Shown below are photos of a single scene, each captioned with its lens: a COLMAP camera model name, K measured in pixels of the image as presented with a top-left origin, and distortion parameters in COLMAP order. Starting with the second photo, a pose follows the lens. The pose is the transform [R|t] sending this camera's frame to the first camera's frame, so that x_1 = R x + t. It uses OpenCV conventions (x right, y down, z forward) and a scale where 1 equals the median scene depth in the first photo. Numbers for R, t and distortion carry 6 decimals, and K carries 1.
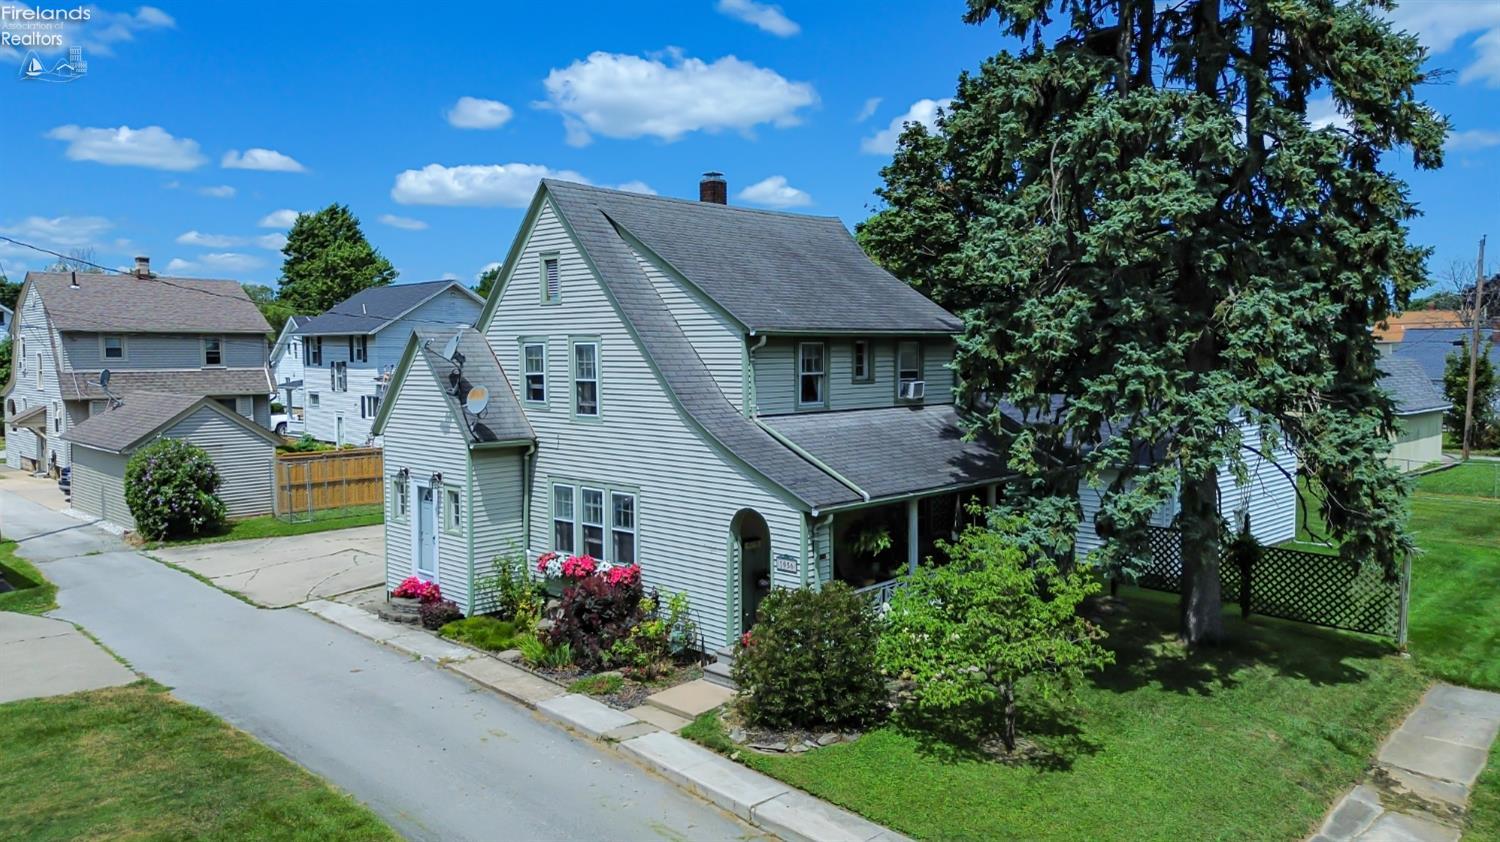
lens RADIAL K [[1062.3, 0, 750.0], [0, 1062.3, 421.0], [0, 0, 1]] dist [0.060035, -0.050502]
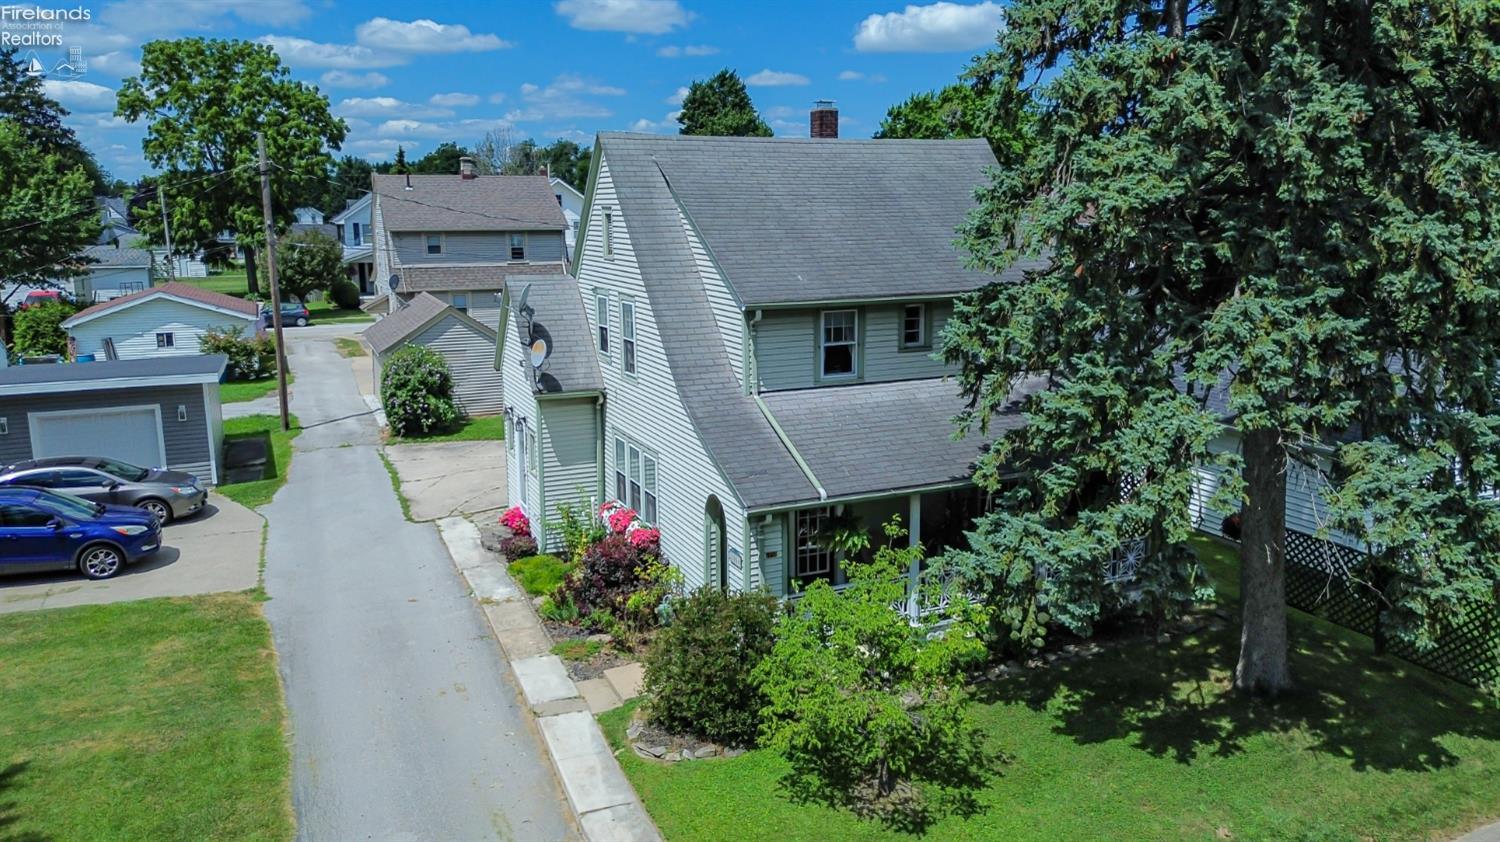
lens RADIAL K [[1099.0, 0, 778.5], [0, 1099.0, 416.7], [0, 0, 1]] dist [0.041740, -0.003146]
pose [[0.935765, 0.065593, -0.346471, 0.361062], [-0.021726, 0.991405, 0.129011, -0.108863], [0.351956, -0.113196, 0.929147, 0.087005]]
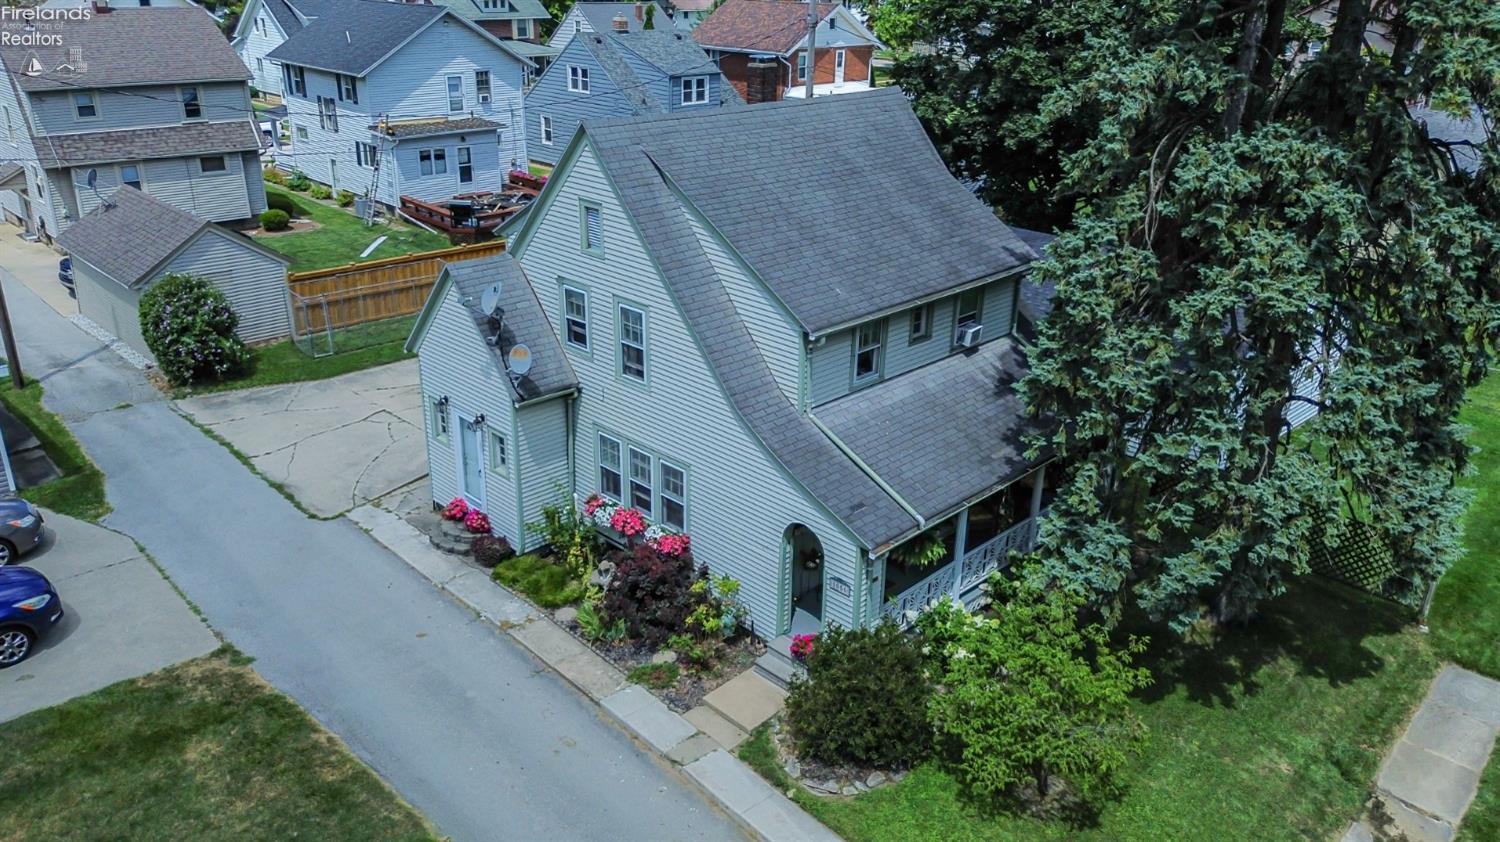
lens RADIAL K [[1106.9, 0, 750.0], [0, 1106.9, 421.0], [0, 0, 1]] dist [0.065079, -0.058048]
pose [[0.999693, 0.024755, 0.001372, -0.050938], [-0.023868, 0.945921, 0.323518, -0.318163], [0.006711, -0.323451, 0.946221, 0.033475]]
